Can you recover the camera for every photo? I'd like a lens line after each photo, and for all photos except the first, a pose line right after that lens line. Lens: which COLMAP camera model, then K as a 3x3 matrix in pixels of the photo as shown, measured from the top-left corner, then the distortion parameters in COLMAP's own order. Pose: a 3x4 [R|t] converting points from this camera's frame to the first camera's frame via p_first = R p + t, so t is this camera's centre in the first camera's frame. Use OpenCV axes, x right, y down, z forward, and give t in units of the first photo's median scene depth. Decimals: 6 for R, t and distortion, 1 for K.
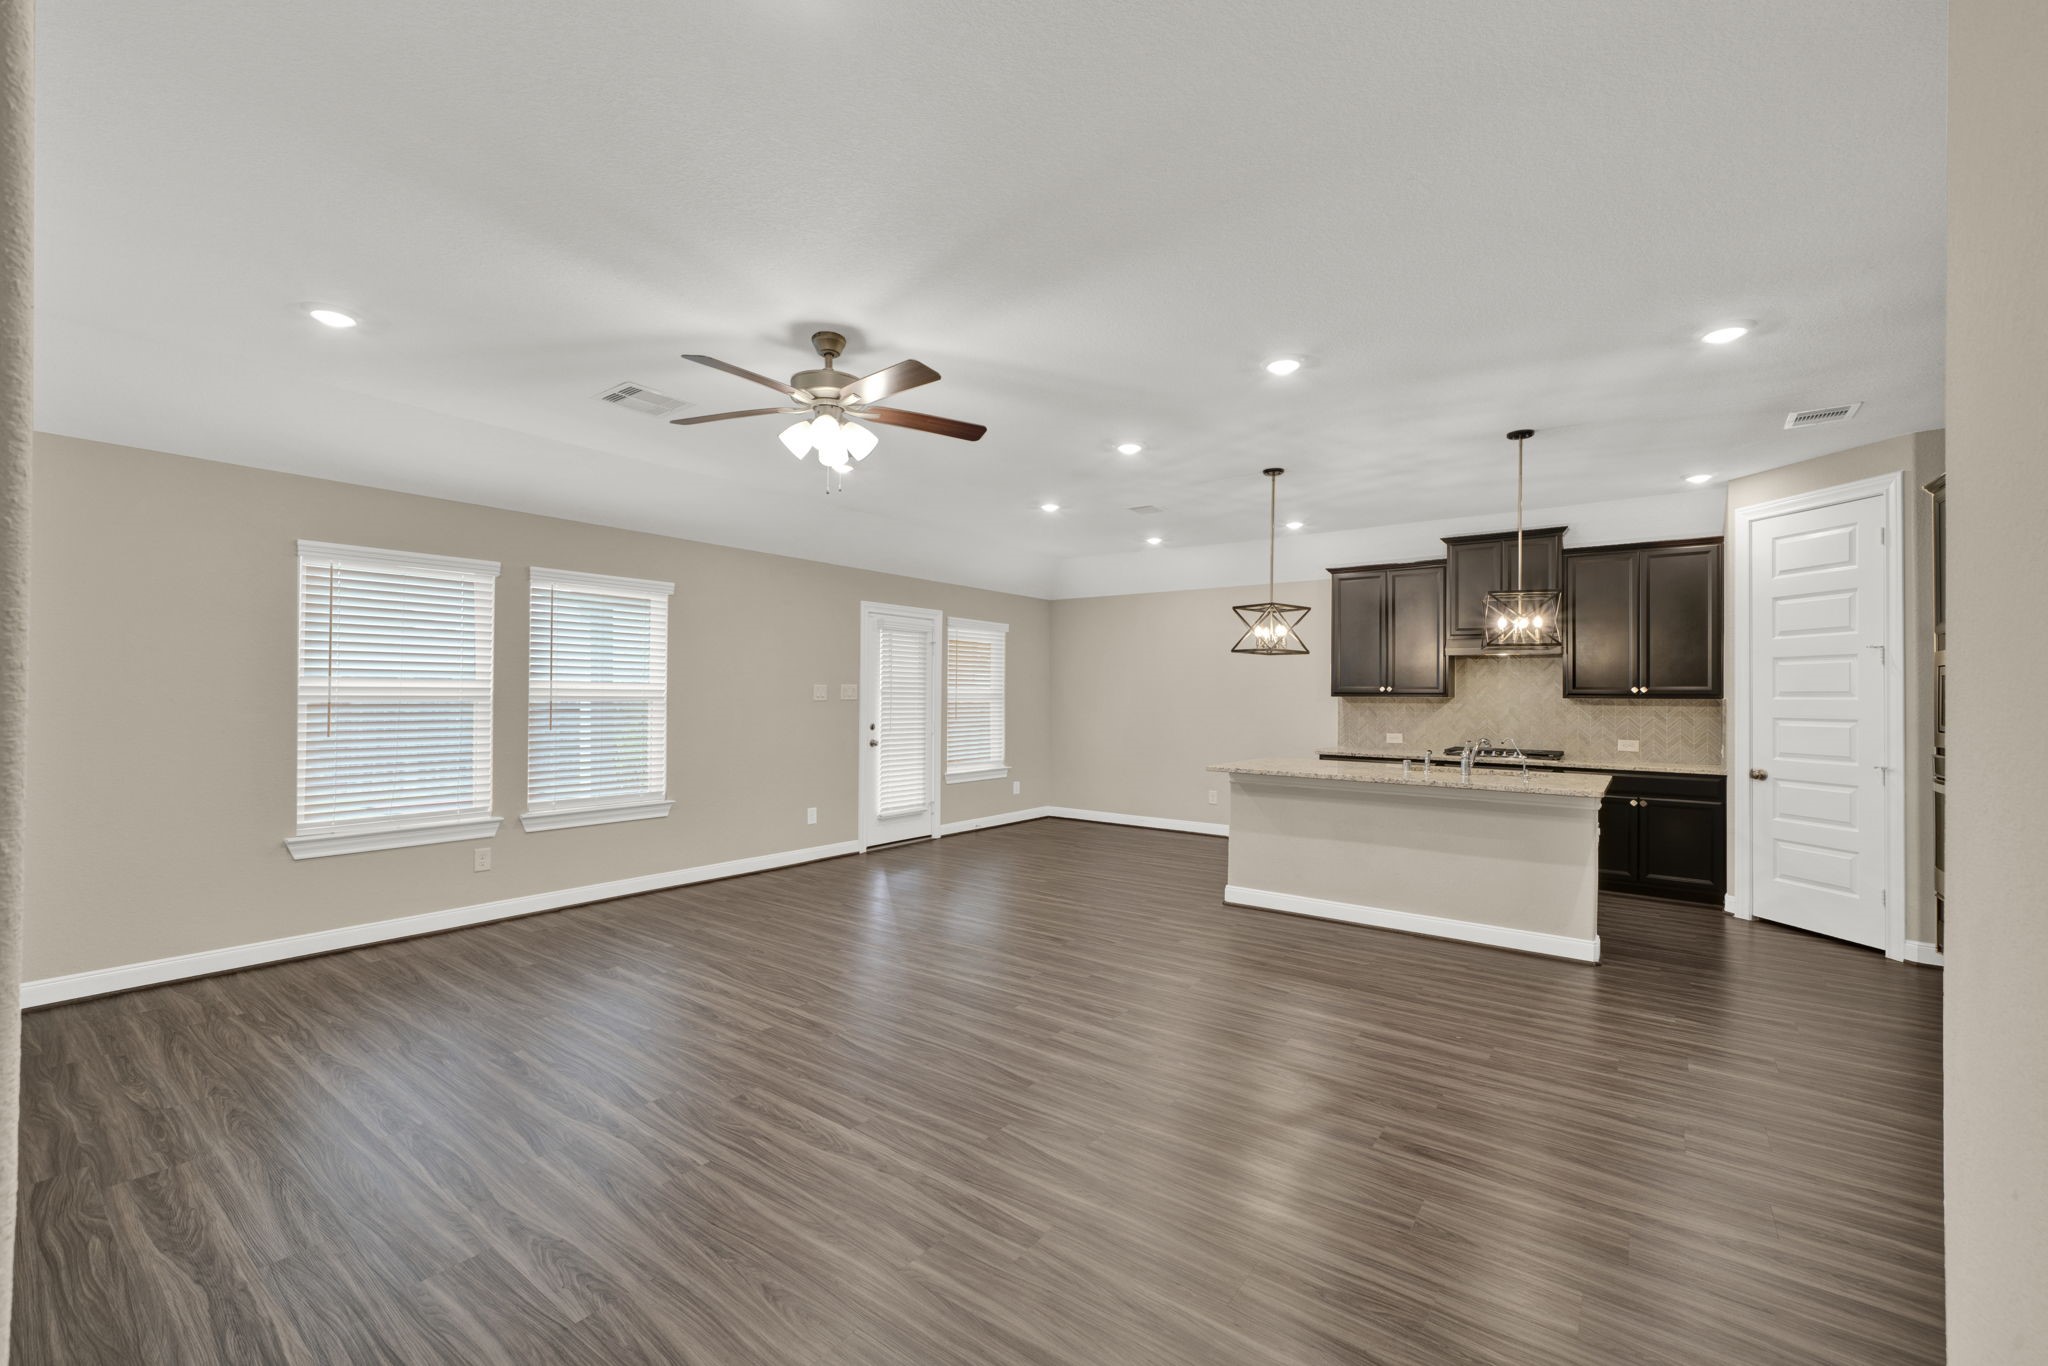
lens RADIAL K [[847.1, 0, 1027.0], [0, 847.1, 685.1], [0, 0, 1]] dist [-0.002286, 0.002706]
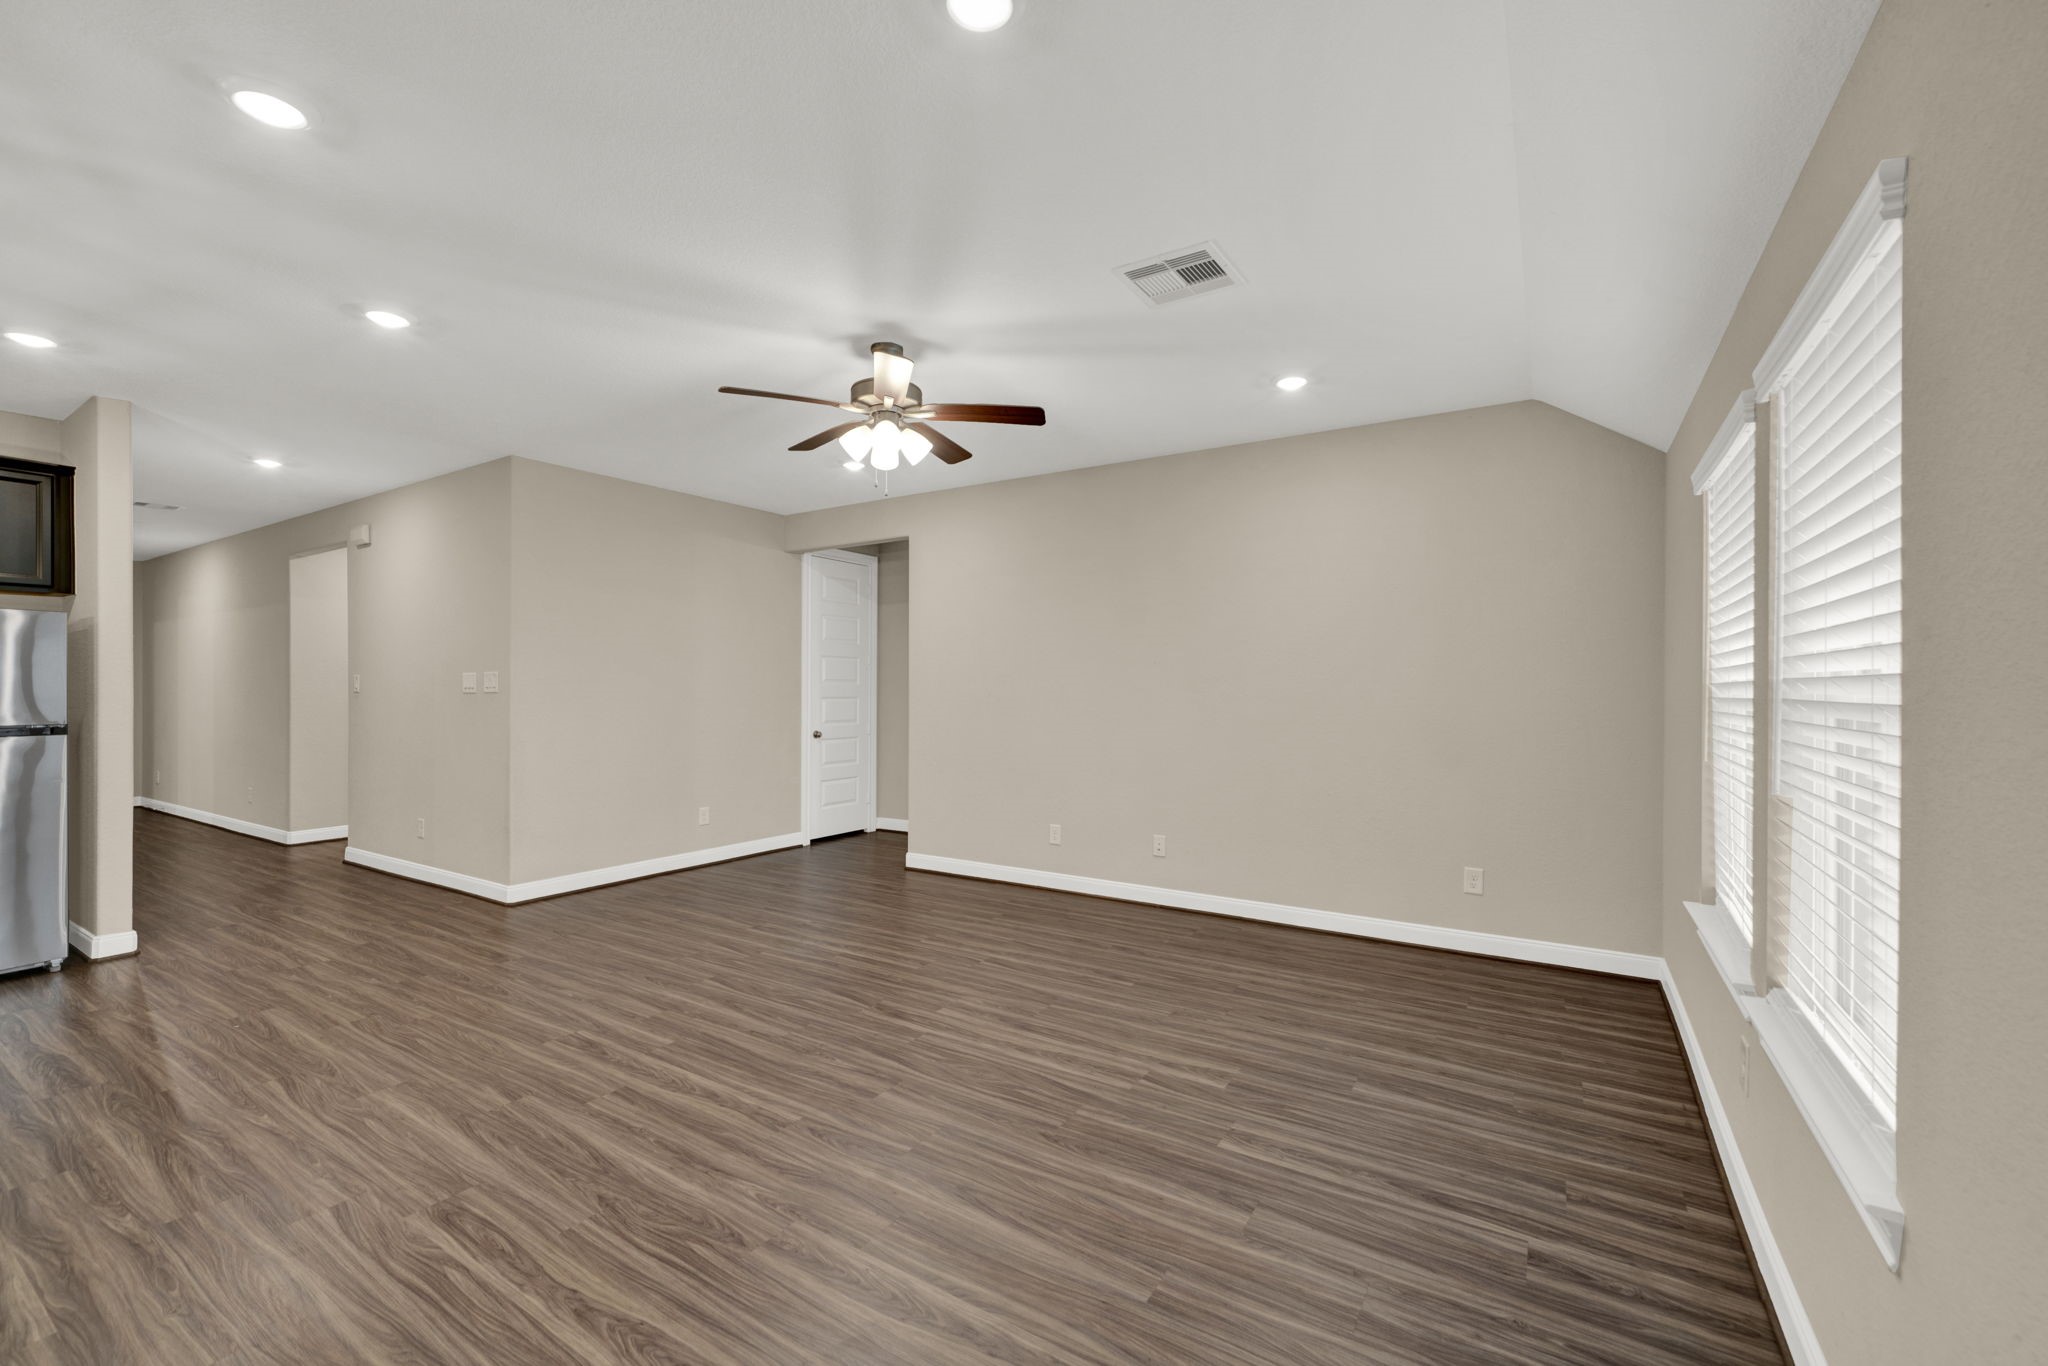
lens RADIAL K [[847.1, 0, 1024.2], [0, 847.1, 684.7], [0, 0, 1]] dist [-0.002286, 0.002706]
pose [[-0.997149, -0.010804, -0.074684, -0.219087], [-0.009746, 0.999847, -0.014511, 0.015128], [0.074830, -0.013741, -0.997102, 1.367059]]
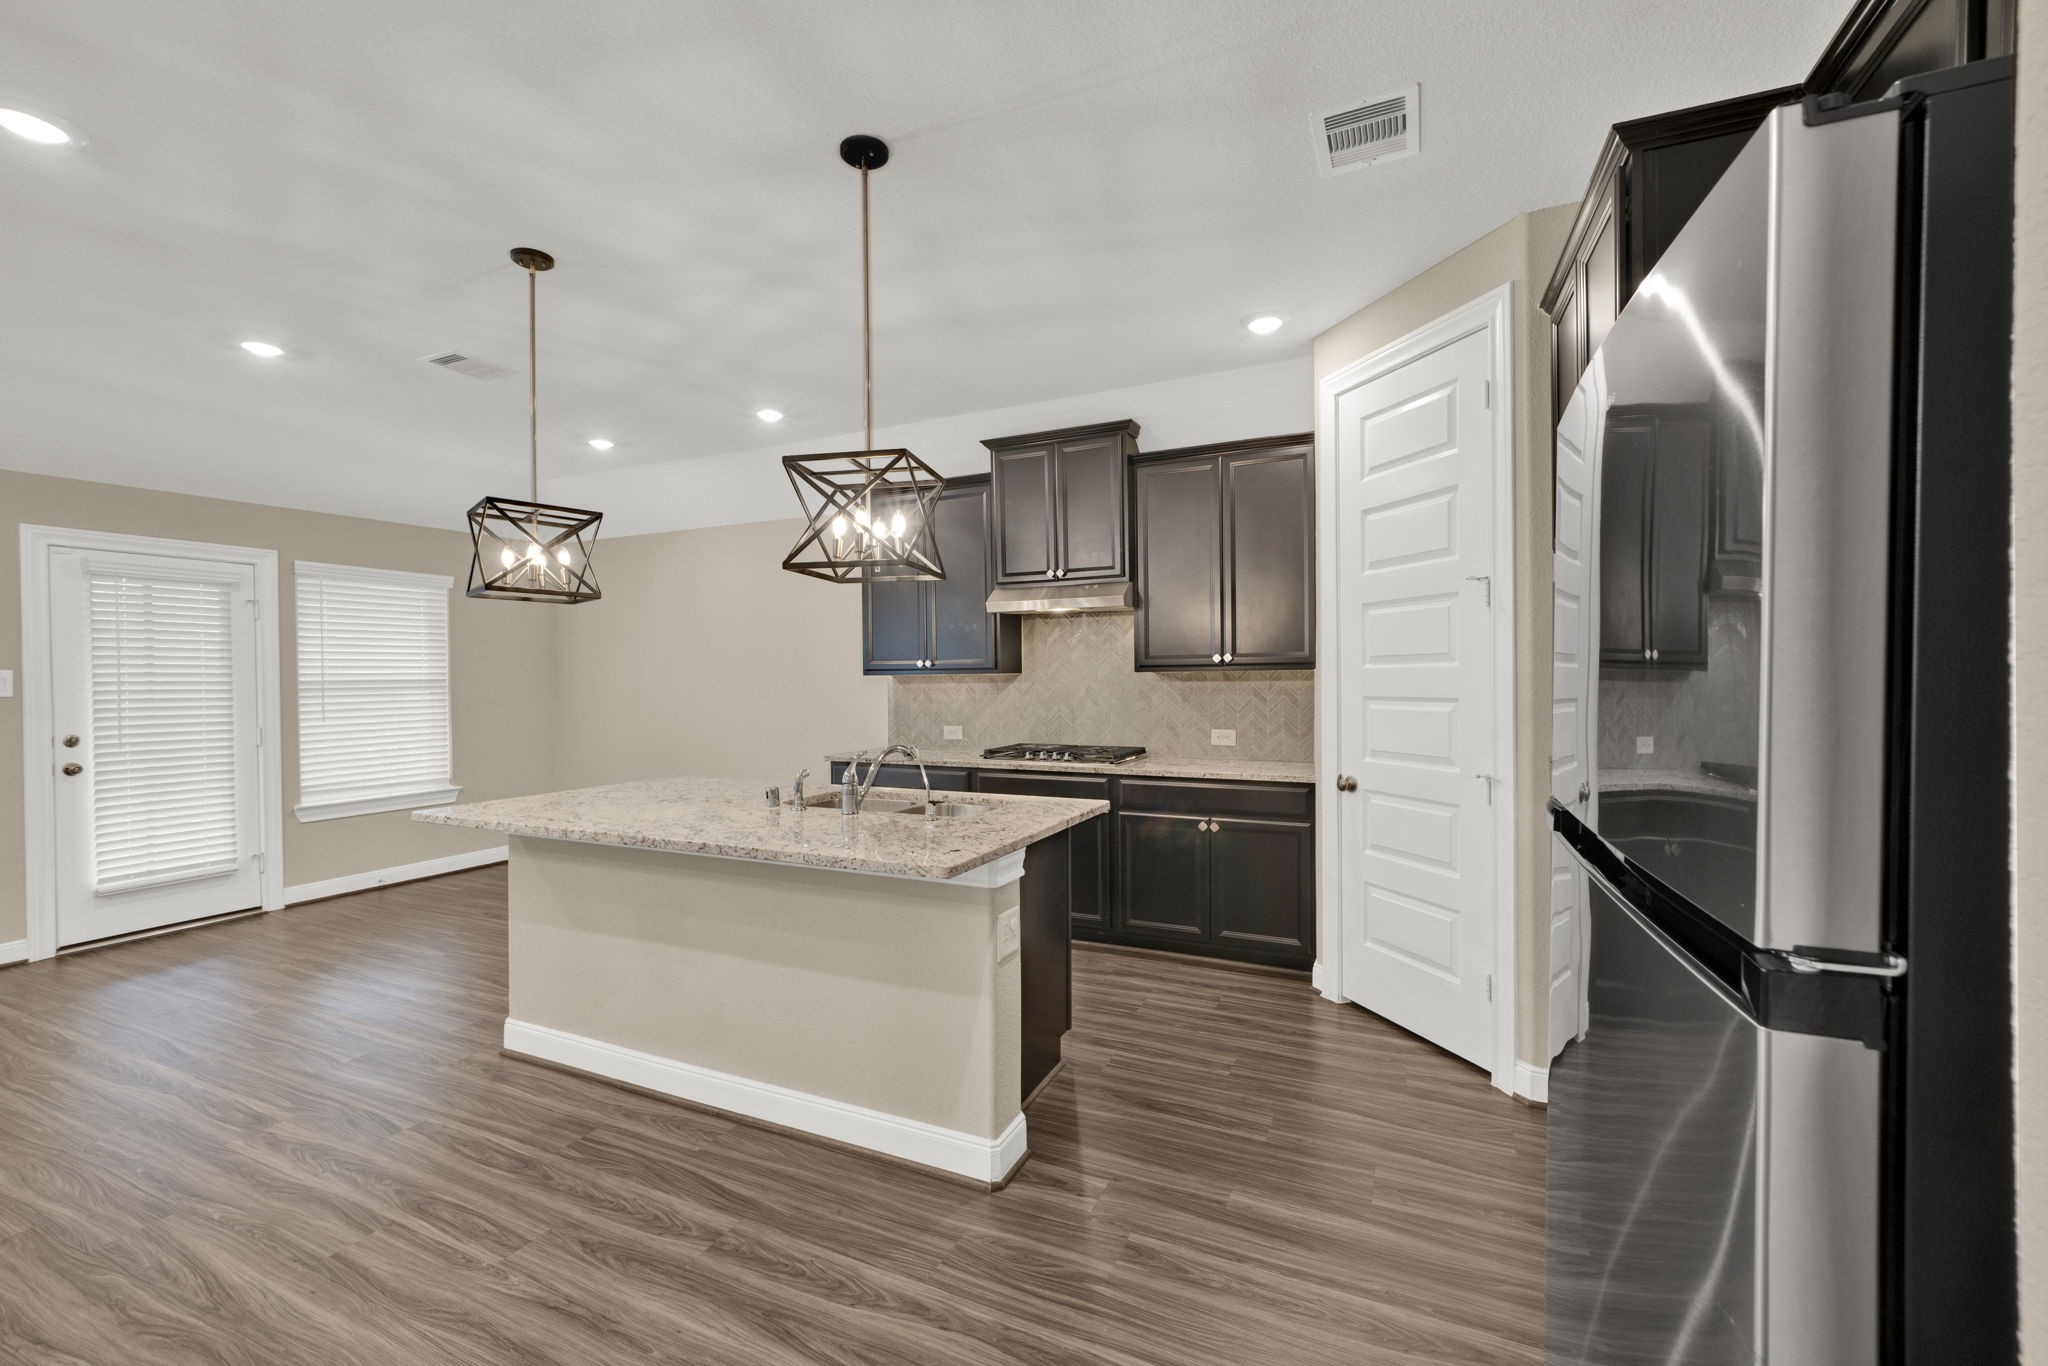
lens RADIAL K [[847.1, 0, 1030.8], [0, 847.1, 685.8], [0, 0, 1]] dist [-0.002286, 0.002706]
pose [[0.978927, -0.021142, 0.203114, 0.504886], [0.016461, 0.999559, 0.024707, 0.010354], [-0.203547, -0.020843, 0.978843, 0.421492]]
